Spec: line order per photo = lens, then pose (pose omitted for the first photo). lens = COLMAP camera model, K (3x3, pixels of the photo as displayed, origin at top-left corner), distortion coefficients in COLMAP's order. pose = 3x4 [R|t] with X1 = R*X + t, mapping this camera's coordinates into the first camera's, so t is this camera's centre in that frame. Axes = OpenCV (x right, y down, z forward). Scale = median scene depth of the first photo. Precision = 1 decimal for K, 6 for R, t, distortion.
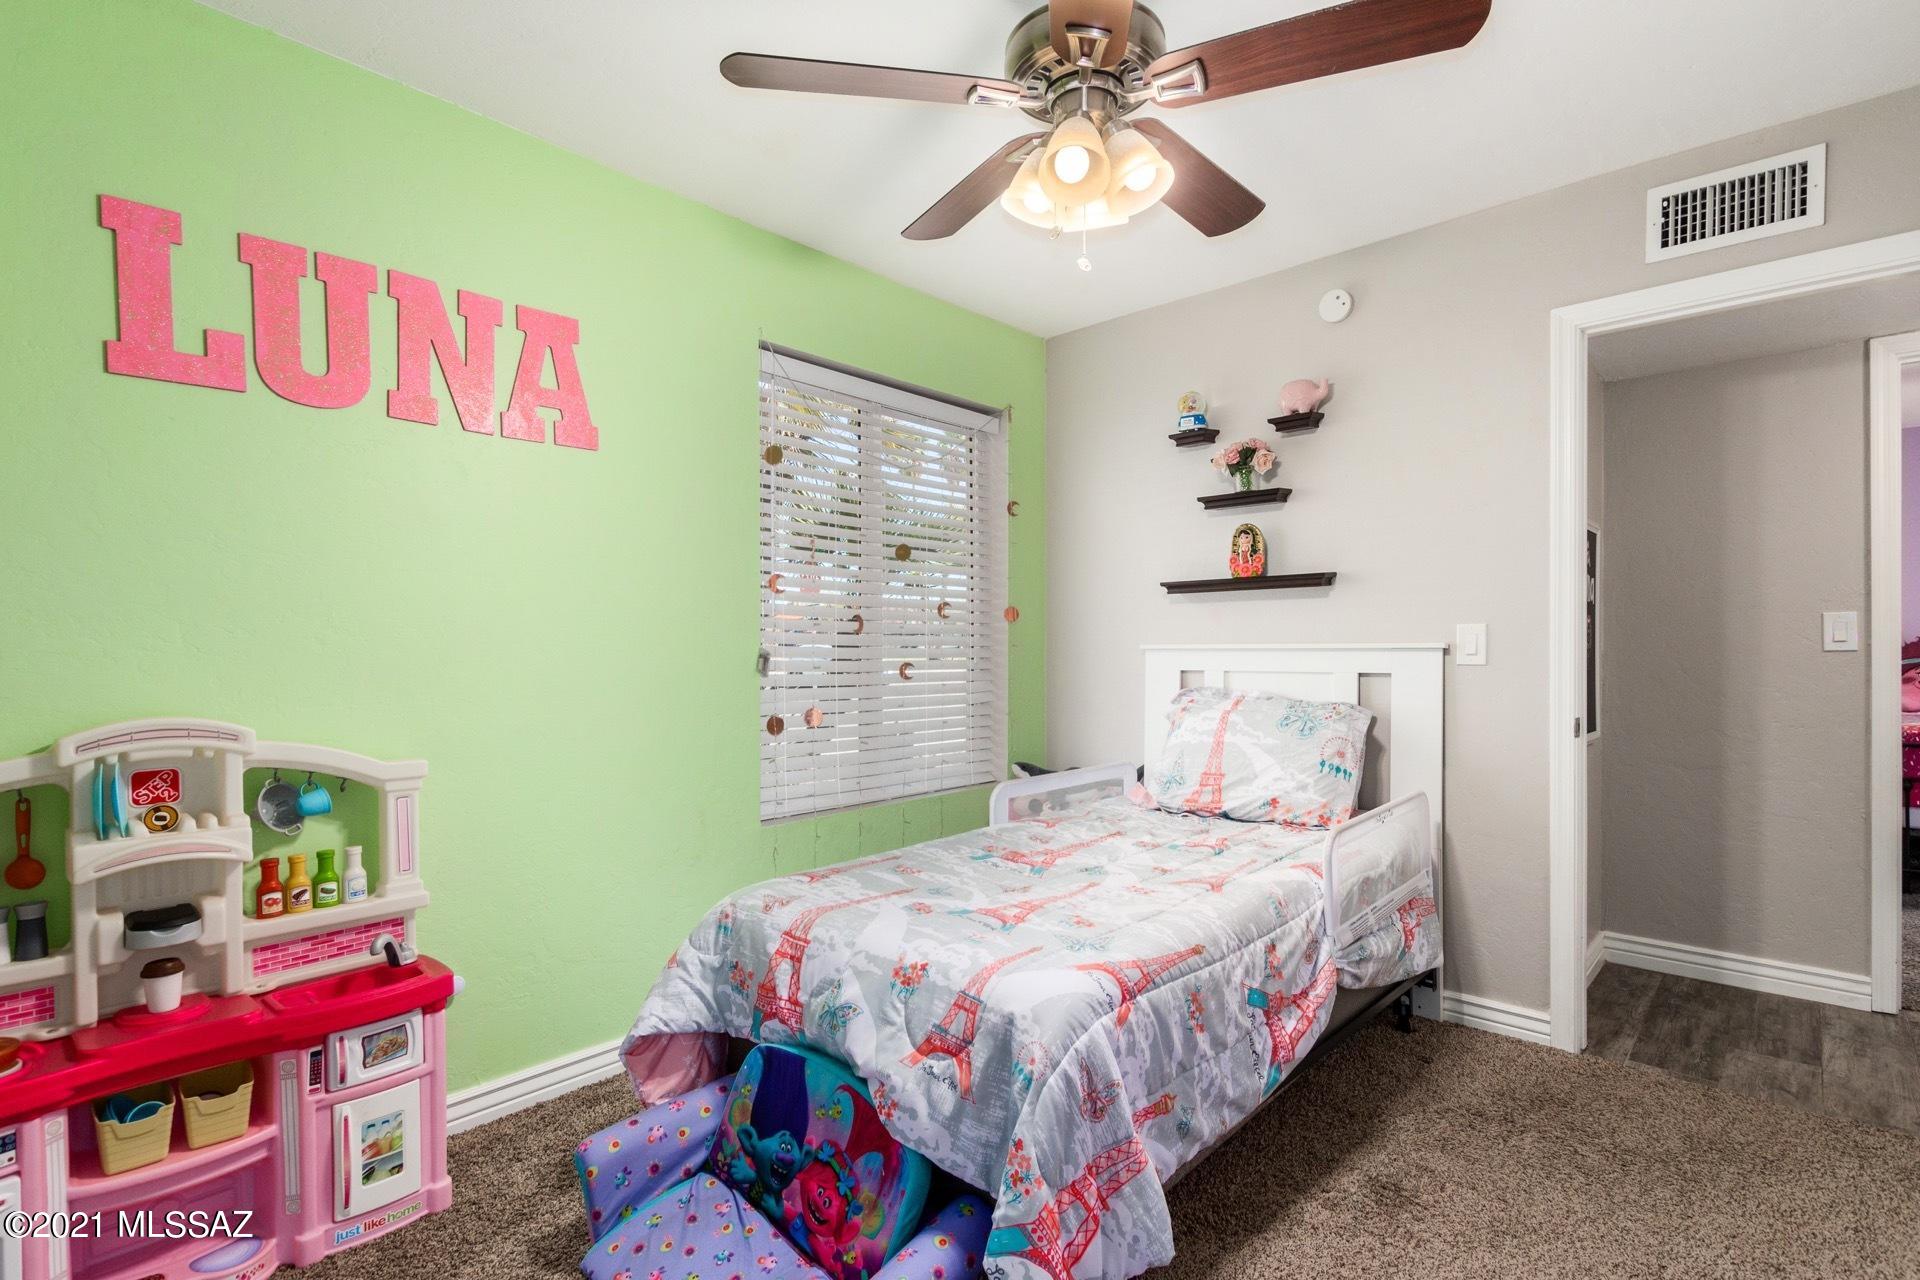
lens RADIAL K [[923.3, 0, 959.9], [0, 923.3, 649.0], [0, 0, 1]] dist [0.013557, -0.002037]
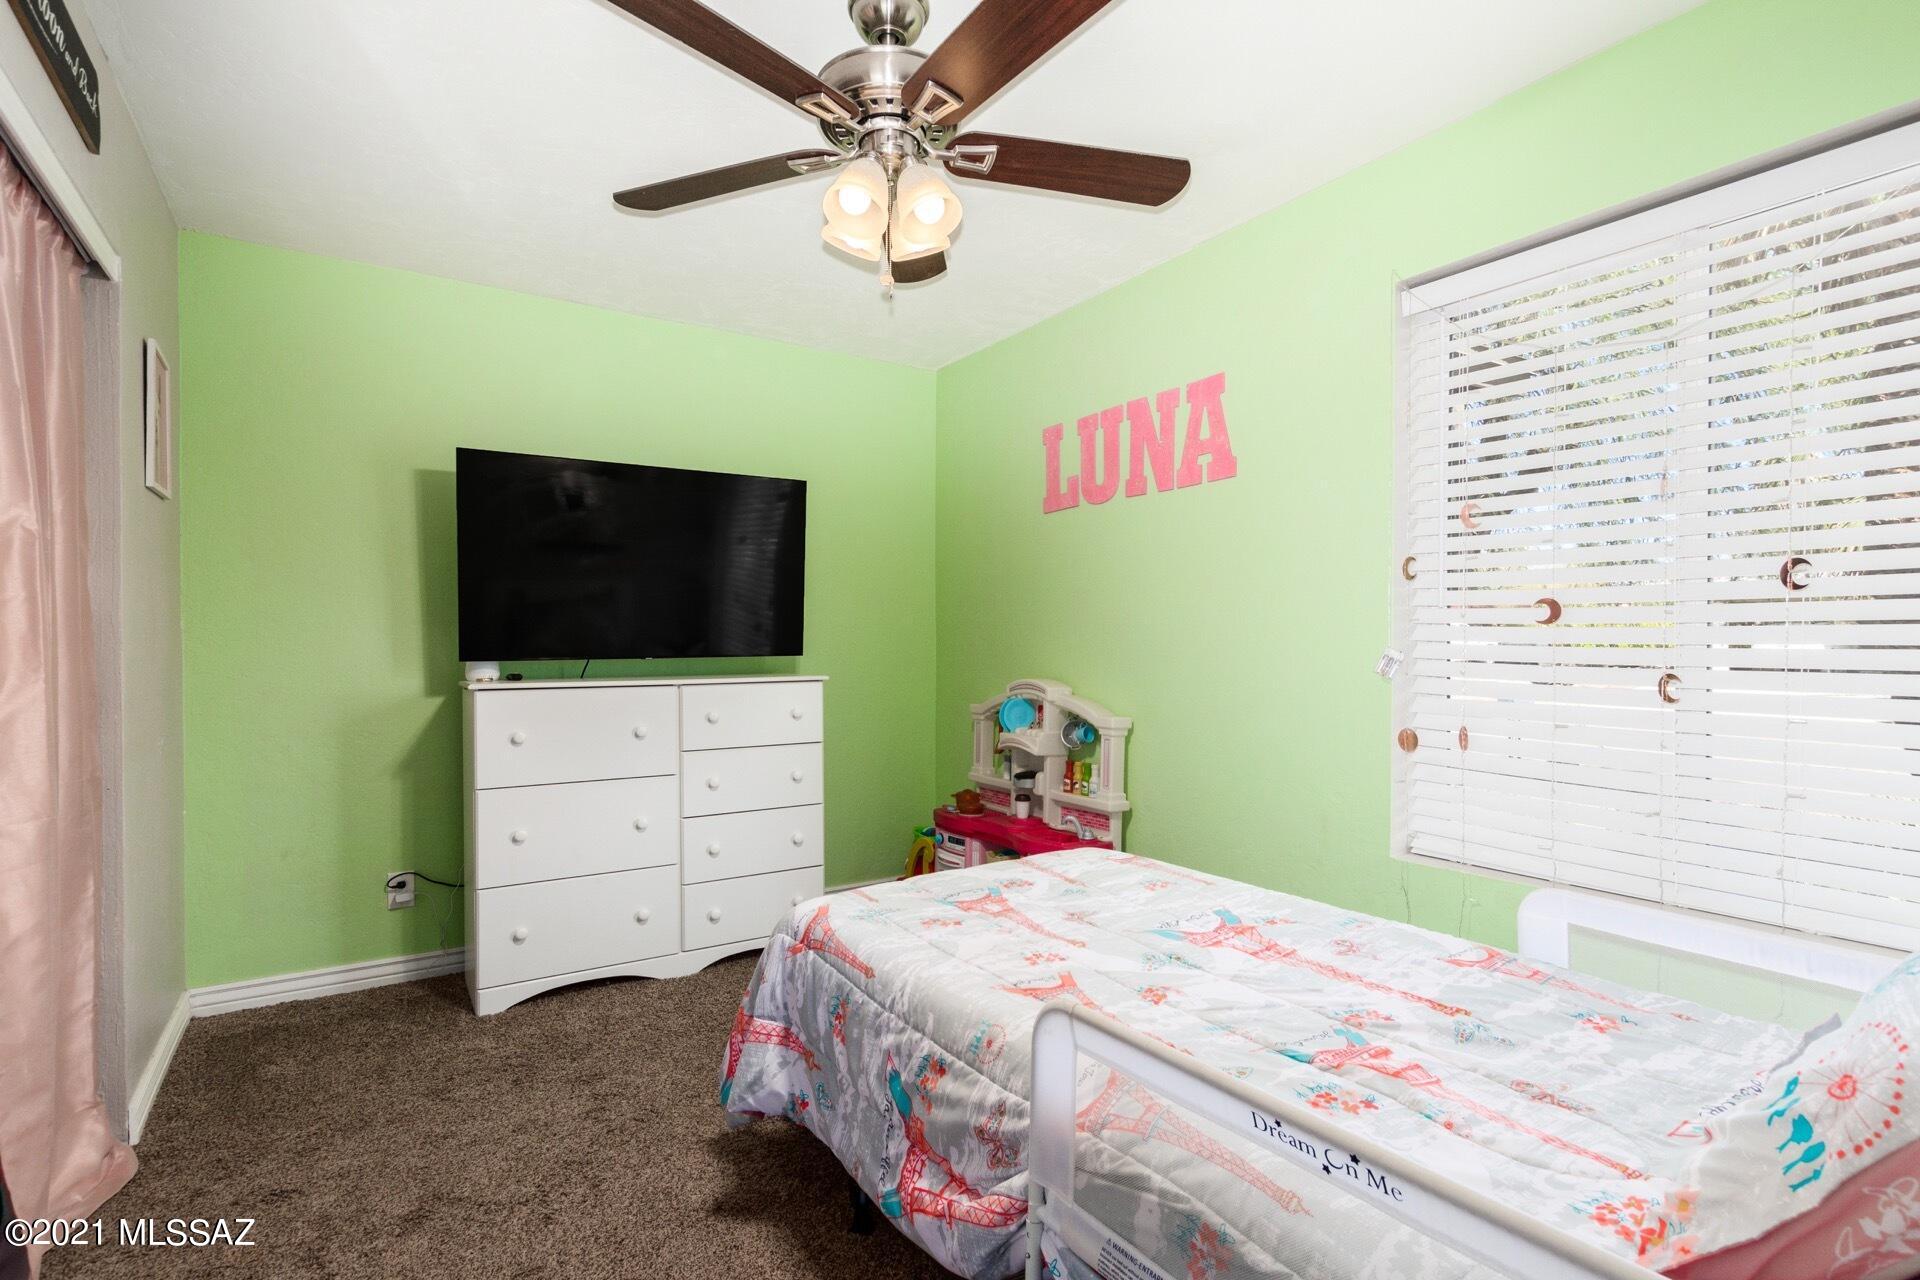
lens RADIAL K [[923.3, 0, 959.9], [0, 923.3, 649.0], [0, 0, 1]] dist [0.013557, -0.002037]
pose [[-0.249301, 0.007323, -0.968398, 1.008178], [-0.002680, 0.999962, 0.008251, -0.006579], [0.968422, 0.004652, -0.249272, 1.175271]]
